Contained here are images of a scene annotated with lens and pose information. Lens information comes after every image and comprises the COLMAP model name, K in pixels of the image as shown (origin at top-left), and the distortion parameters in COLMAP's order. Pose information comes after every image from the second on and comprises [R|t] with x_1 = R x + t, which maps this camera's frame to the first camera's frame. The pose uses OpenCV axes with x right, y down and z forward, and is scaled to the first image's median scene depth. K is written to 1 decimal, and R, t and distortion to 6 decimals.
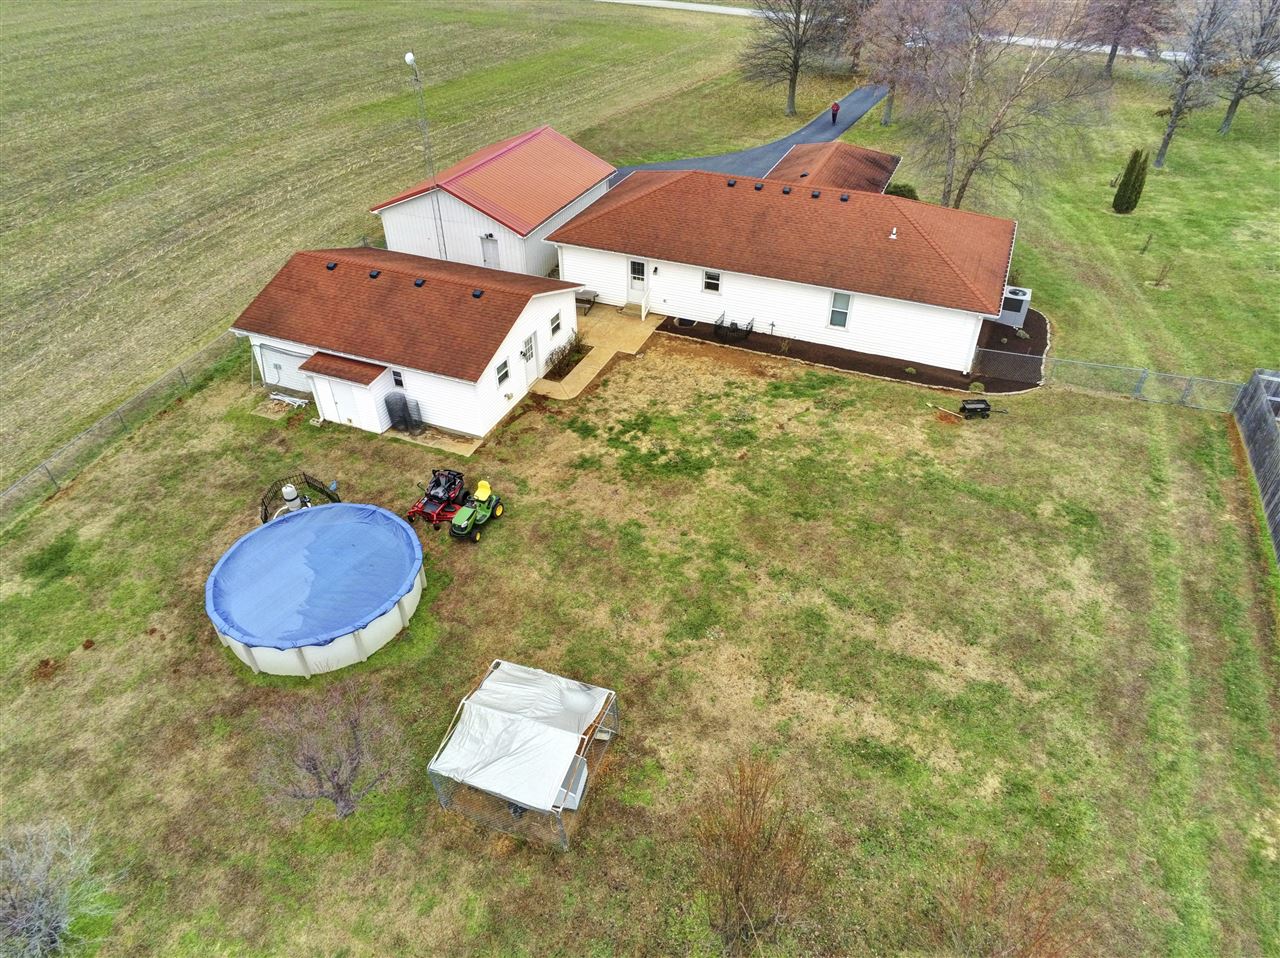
lens RADIAL K [[832.7, 0, 638.0], [0, 832.7, 479.2], [0, 0, 1]] dist [-0.003817, 0.001800]
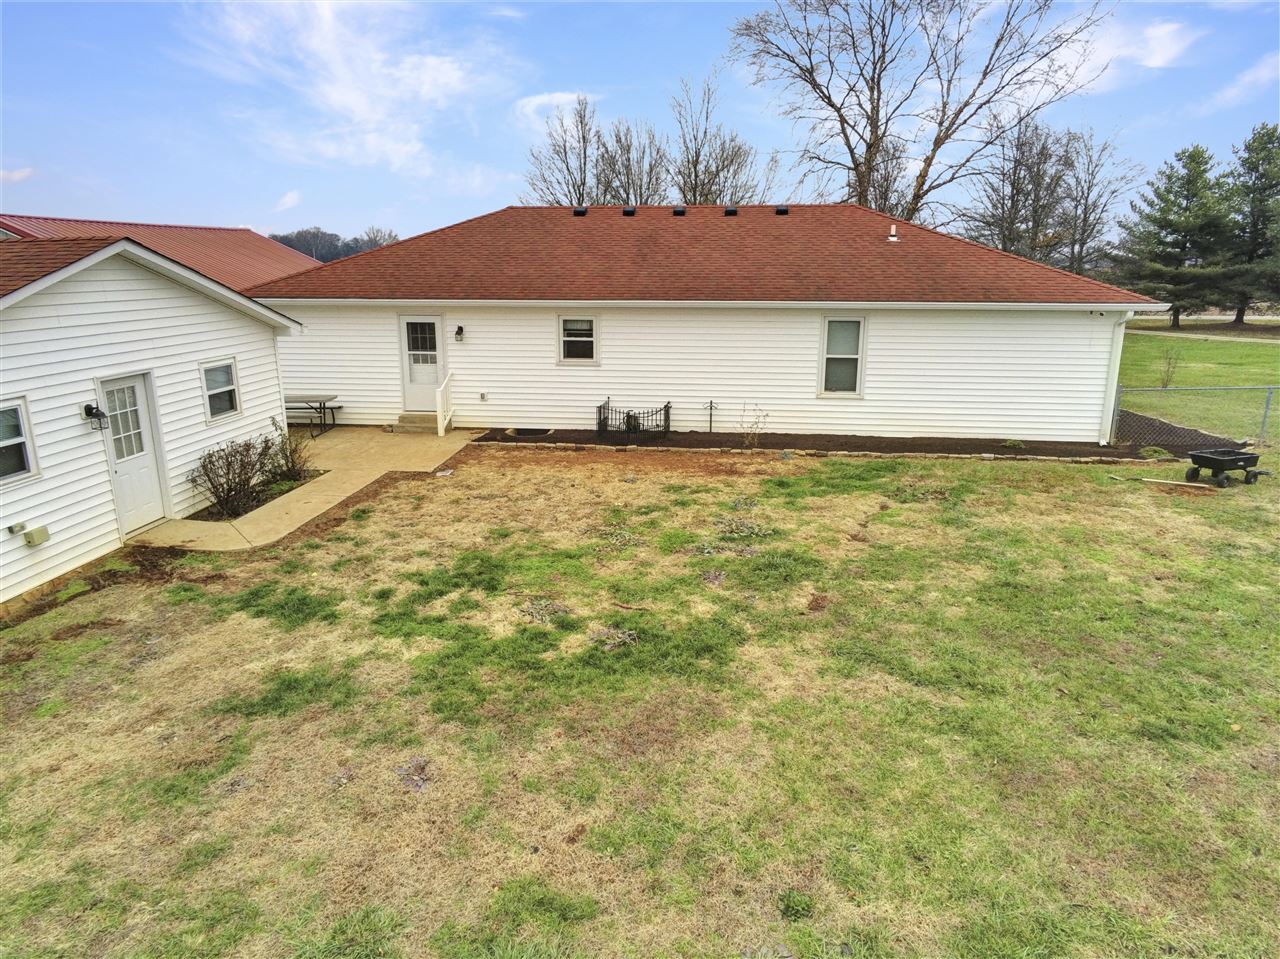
lens RADIAL K [[832.7, 0, 639.1], [0, 832.7, 478.4], [0, 0, 1]] dist [-0.003817, 0.001800]
pose [[0.957696, -0.067349, 0.279791, -0.024668], [0.171327, 0.914597, -0.366278, 0.032253], [-0.231228, 0.398718, 0.887444, 0.670695]]
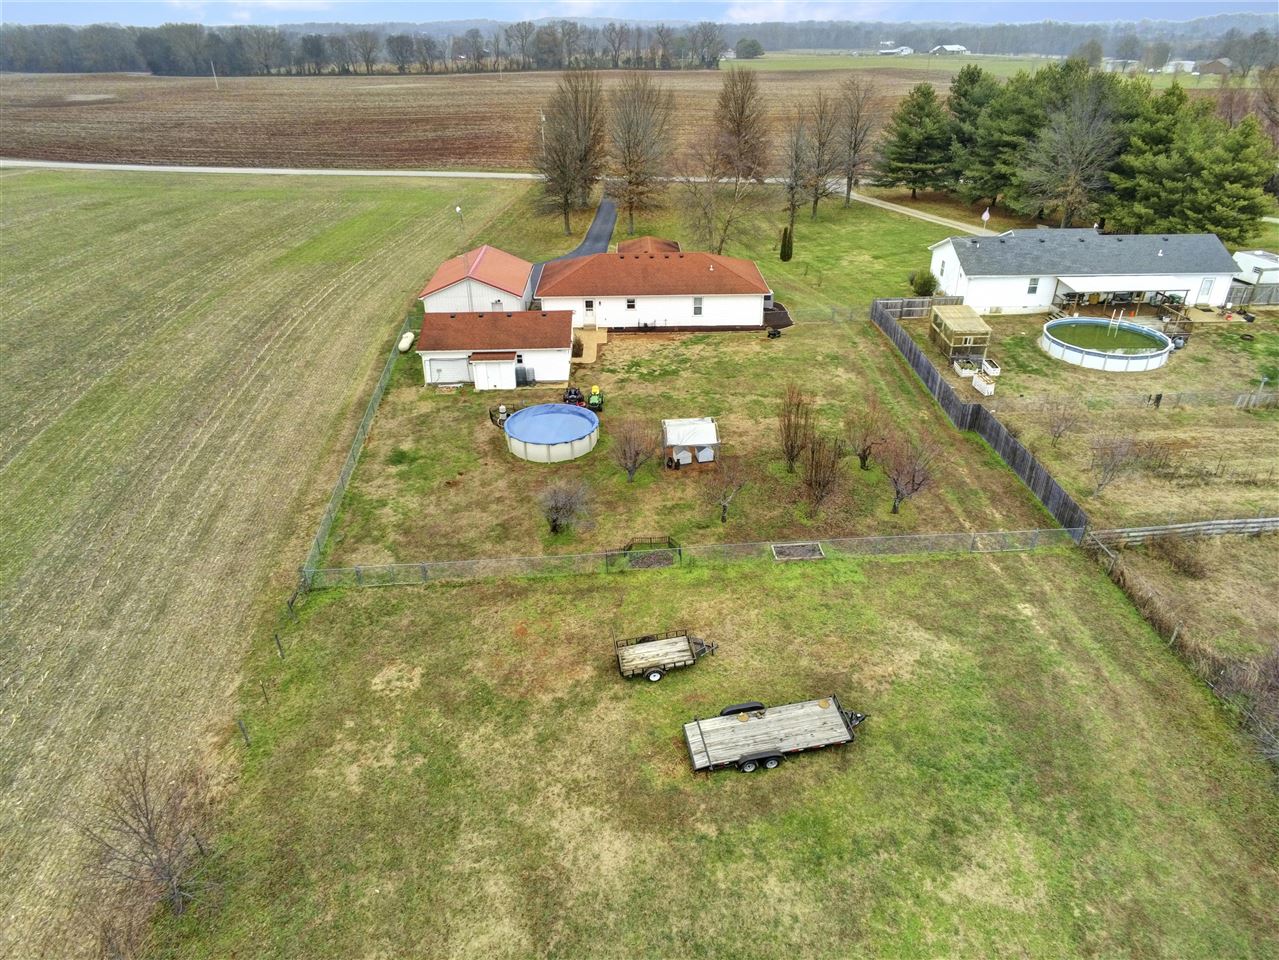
lens RADIAL K [[832.0, 0, 642.7], [0, 832.0, 482.8], [0, 0, 1]] dist [-0.003817, 0.001800]
pose [[0.910530, -0.204254, 0.359466, -0.766099], [0.256068, 0.961215, -0.102445, 0.422390], [-0.324600, 0.185327, 0.927518, -0.831367]]
